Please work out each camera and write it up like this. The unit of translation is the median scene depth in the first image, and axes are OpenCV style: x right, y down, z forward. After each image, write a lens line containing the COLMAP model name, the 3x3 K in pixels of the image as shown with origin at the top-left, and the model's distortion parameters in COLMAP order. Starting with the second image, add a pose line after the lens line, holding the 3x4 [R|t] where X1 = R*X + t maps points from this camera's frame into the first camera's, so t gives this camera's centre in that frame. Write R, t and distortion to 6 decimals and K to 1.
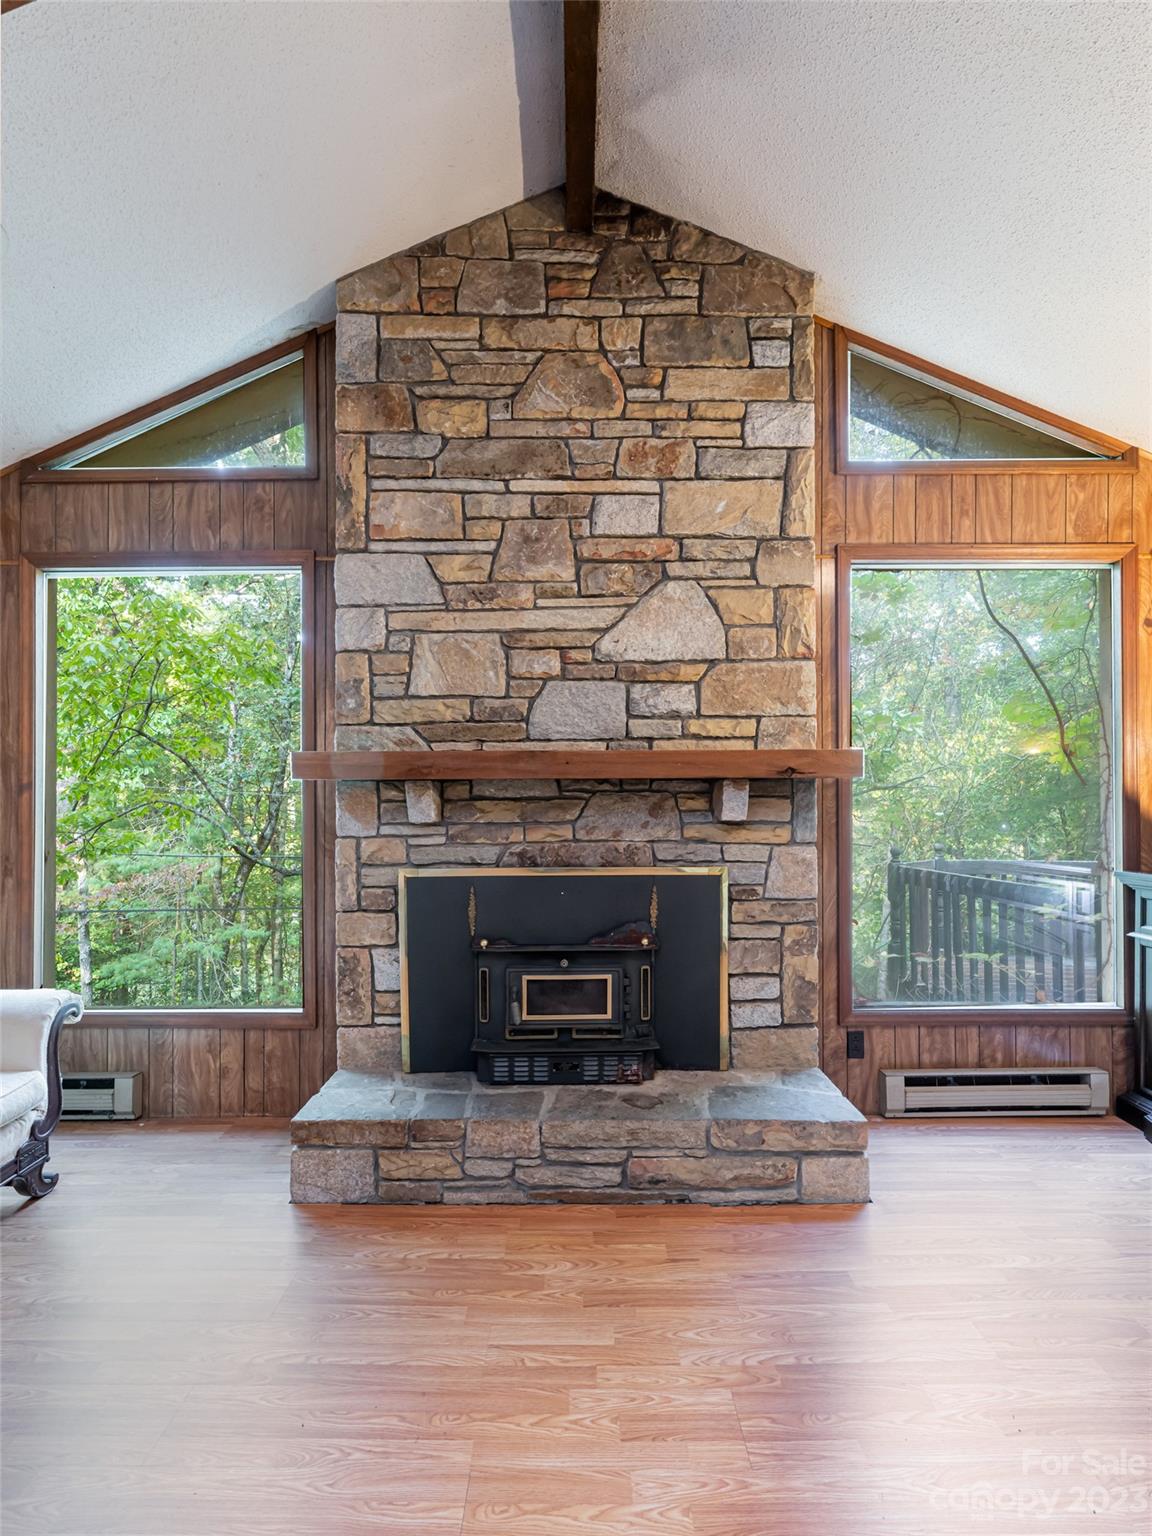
lens RADIAL K [[682.2, 0, 563.9], [0, 682.2, 809.0], [0, 0, 1]] dist [0.002217, -0.000272]
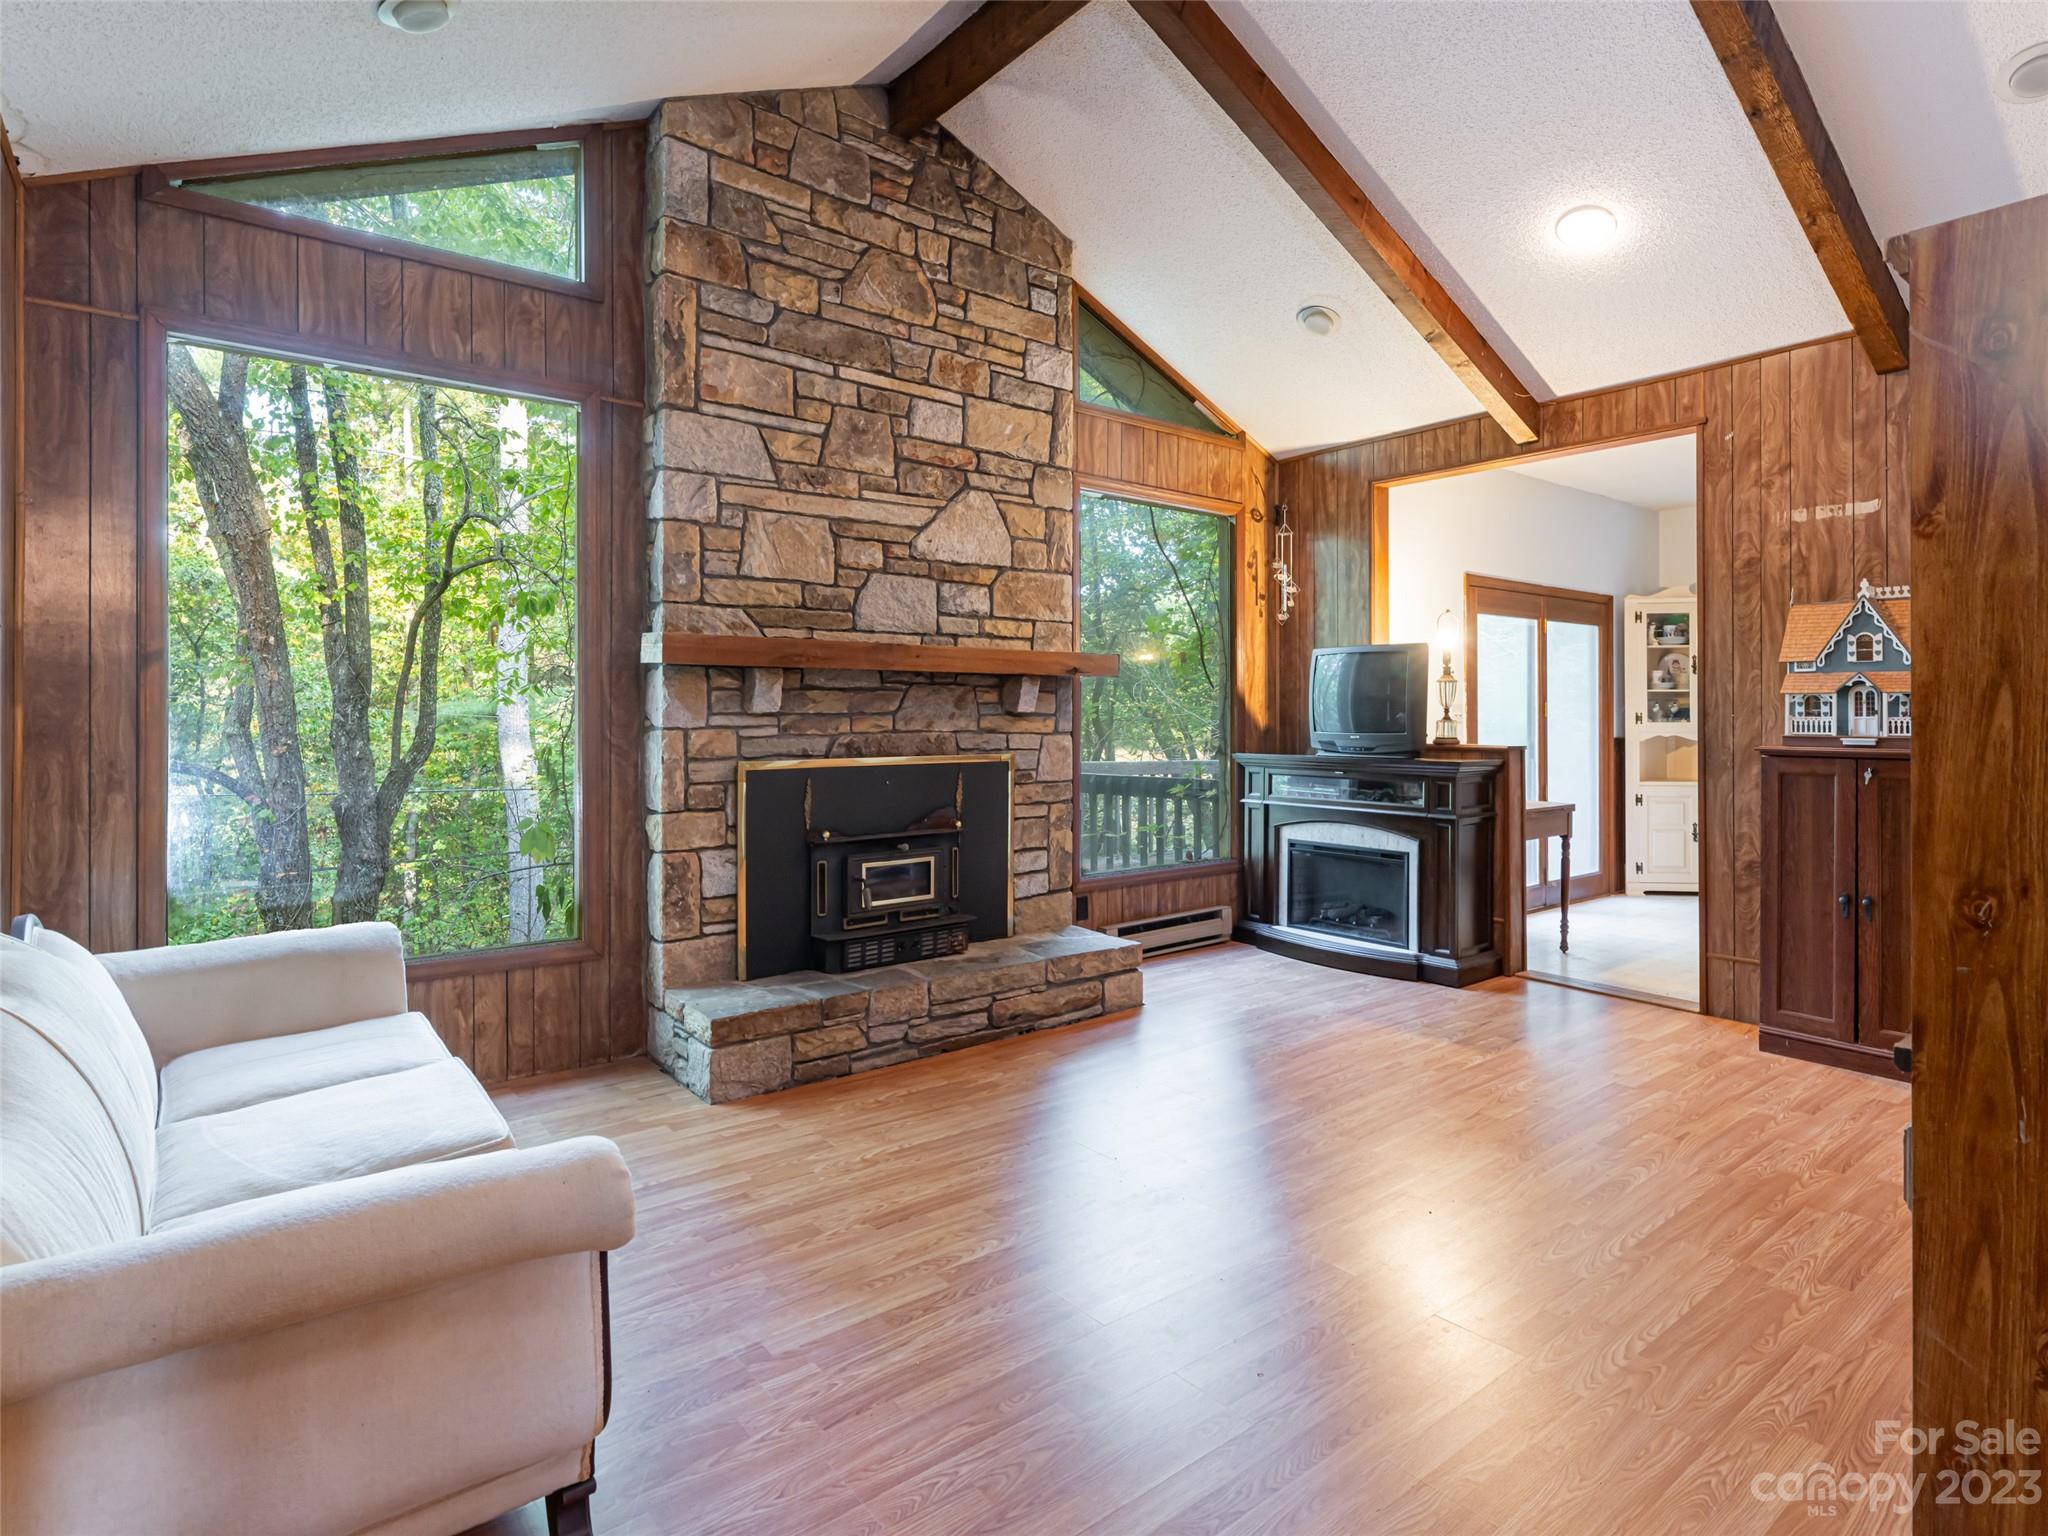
lens RADIAL K [[1051.0, 0, 1010.5], [0, 1051.0, 711.7], [0, 0, 1]] dist [0.003610, 0.000995]
pose [[0.791745, 0.006549, 0.610816, -0.807789], [-0.006243, 0.999977, -0.002630, 0.020019], [-0.610820, -0.001731, 0.791768, -0.354122]]
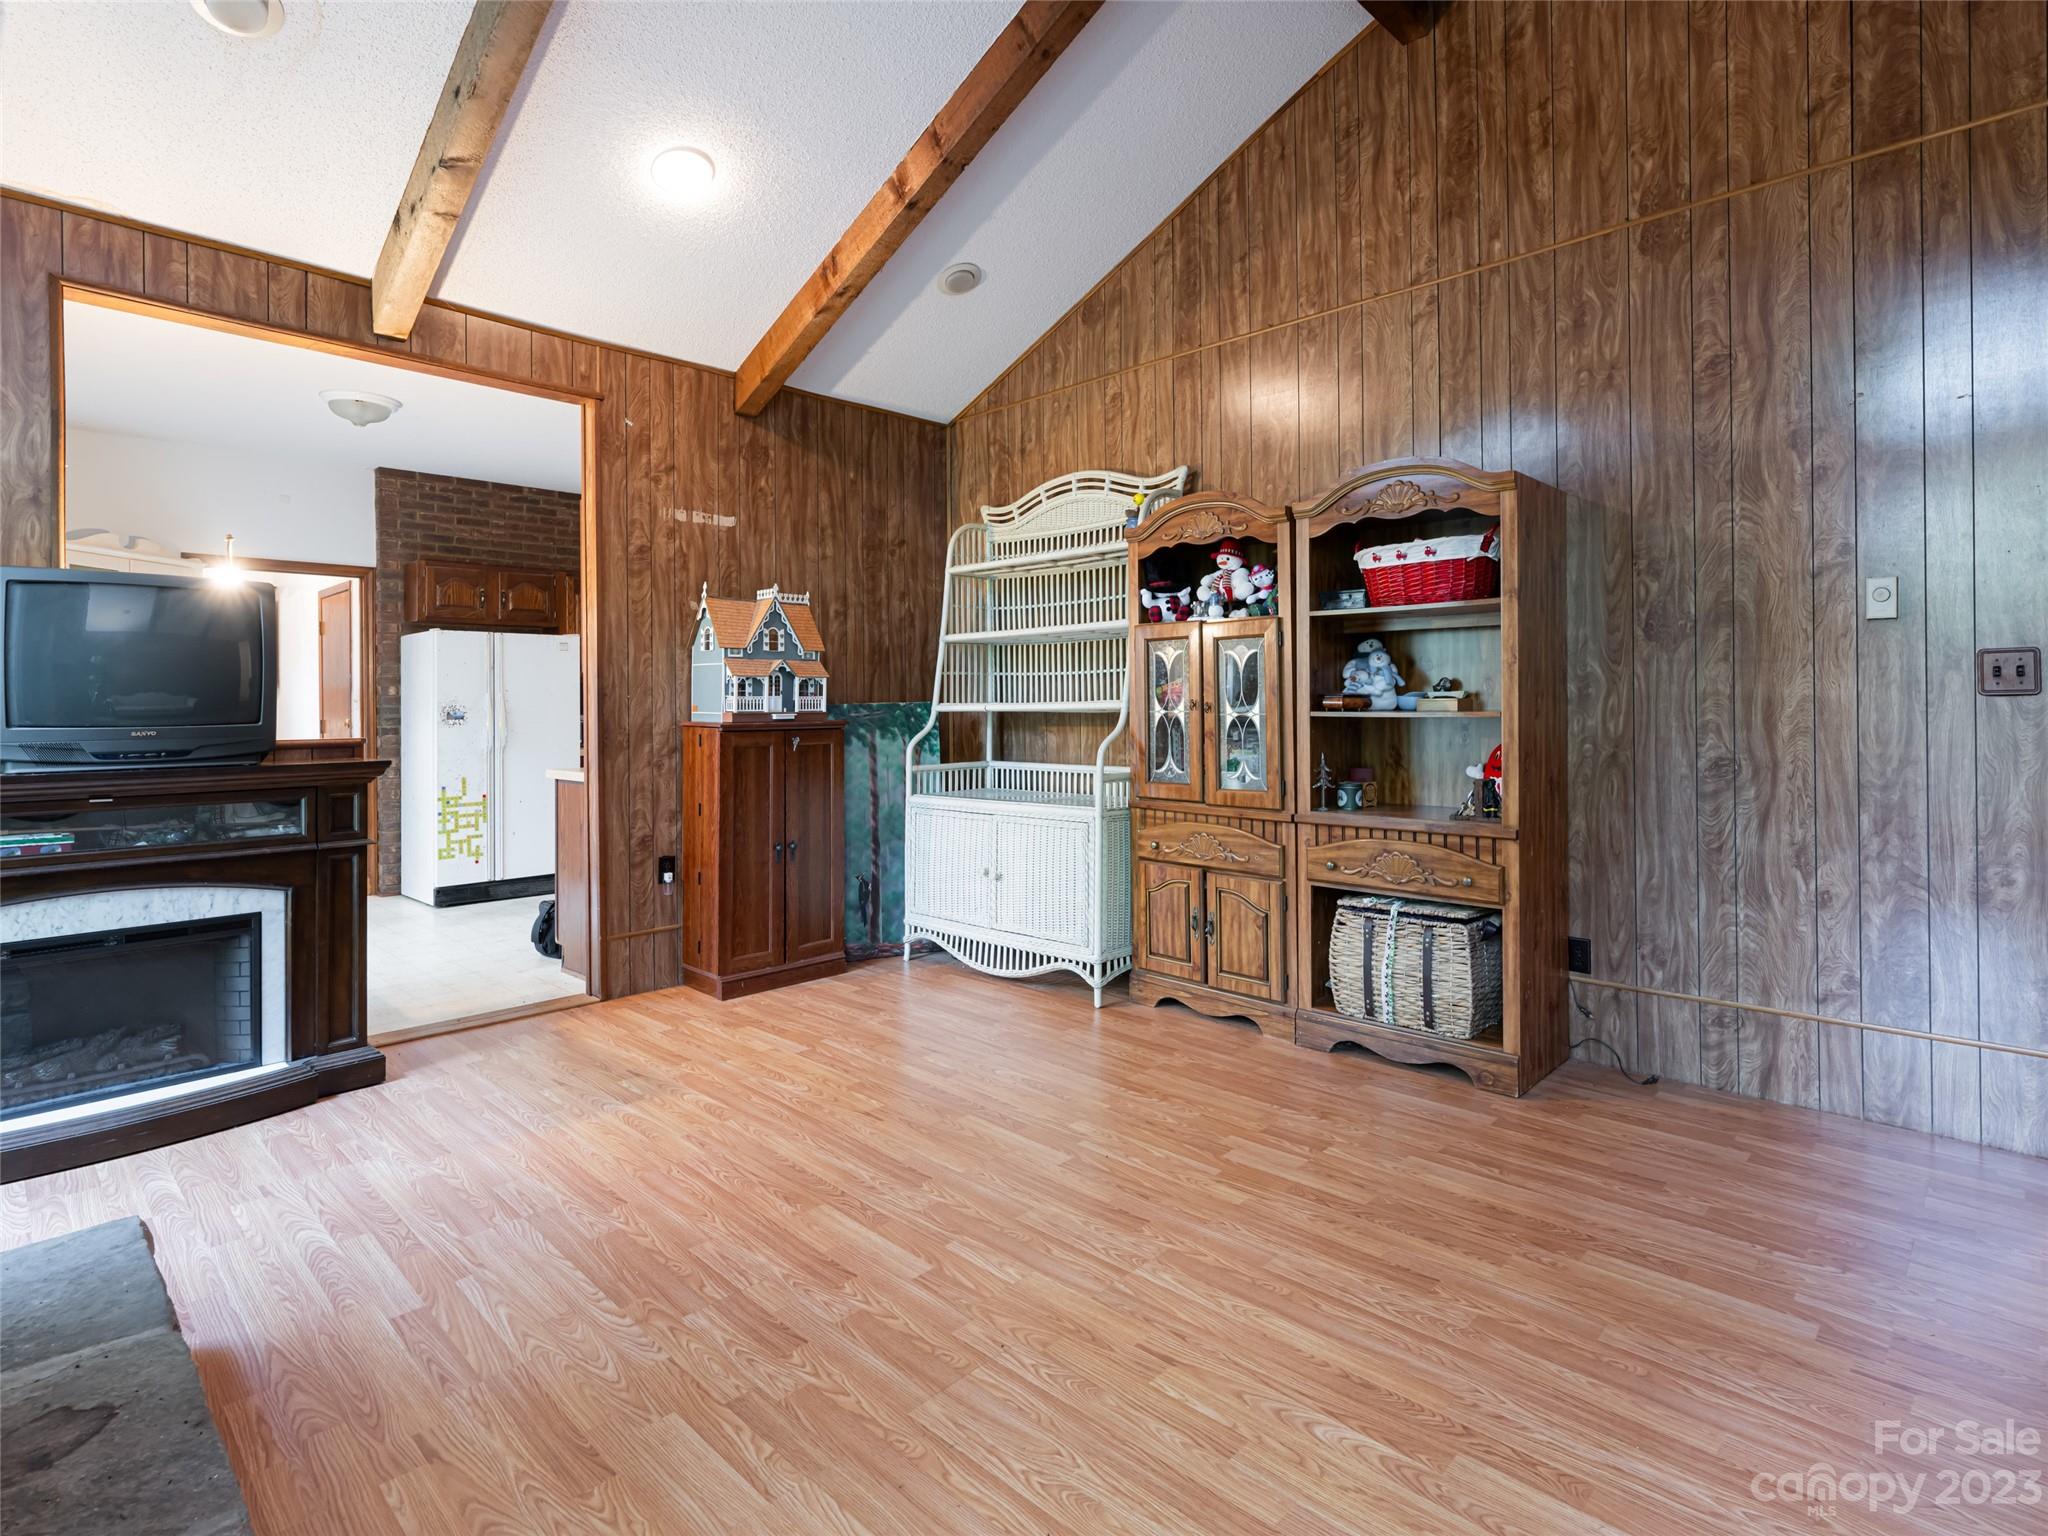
lens RADIAL K [[1051.0, 0, 1087.5], [0, 1051.0, 697.6], [0, 0, 1]] dist [0.003610, 0.000995]
pose [[-0.737966, 0.014578, 0.674680, -0.593948], [0.009356, 0.999892, -0.011372, 0.041284], [-0.674773, -0.002079, -0.738023, 0.918639]]
